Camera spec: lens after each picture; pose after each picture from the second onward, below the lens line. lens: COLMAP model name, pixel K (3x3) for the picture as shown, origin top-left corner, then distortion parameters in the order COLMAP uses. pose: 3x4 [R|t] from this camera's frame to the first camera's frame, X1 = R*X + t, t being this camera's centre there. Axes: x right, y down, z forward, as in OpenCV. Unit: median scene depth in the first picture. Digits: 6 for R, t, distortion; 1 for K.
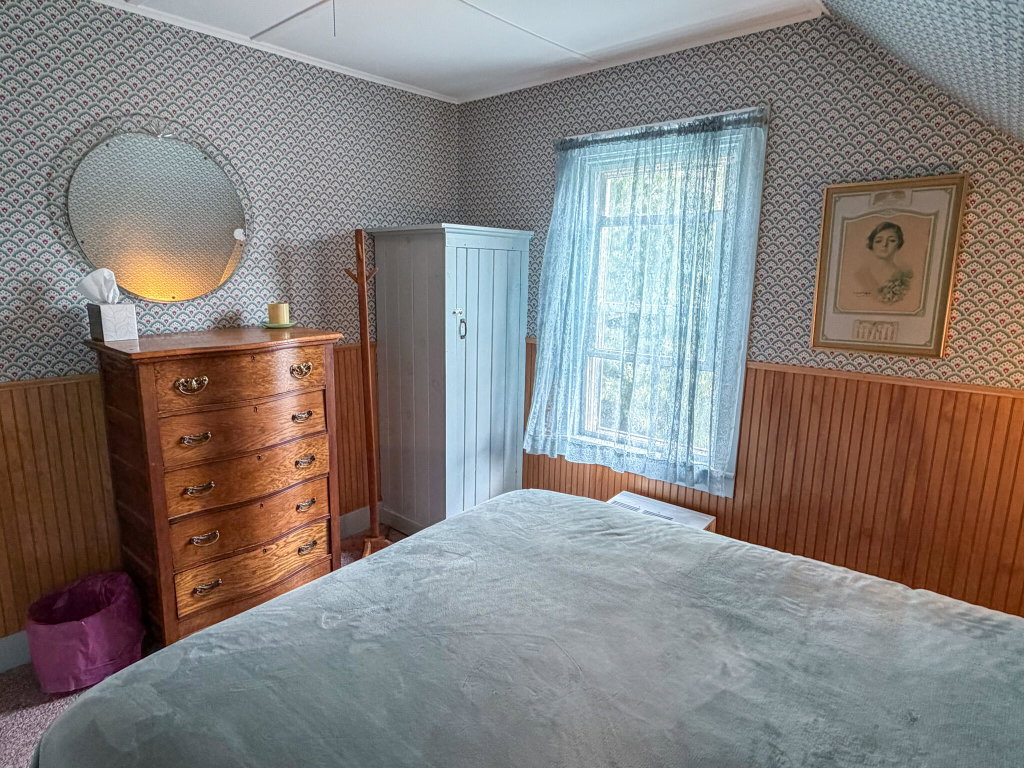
lens RADIAL K [[594.9, 0, 508.9], [0, 594.9, 385.0], [0, 0, 1]] dist [-0.004600, -0.001227]
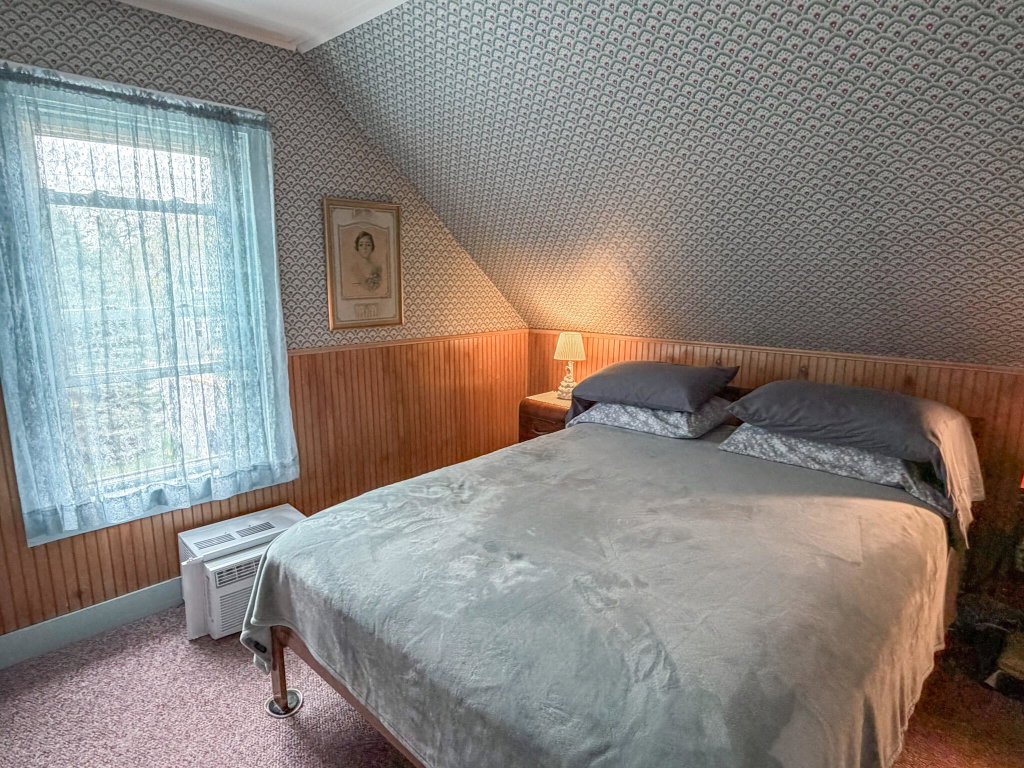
lens RADIAL K [[594.9, 0, 510.0], [0, 594.9, 387.0], [0, 0, 1]] dist [-0.004600, -0.001227]
pose [[0.053314, -0.193405, 0.979669, -0.695360], [0.187648, 0.965528, 0.180401, -0.102193], [-0.980788, 0.174215, 0.087768, 0.558594]]
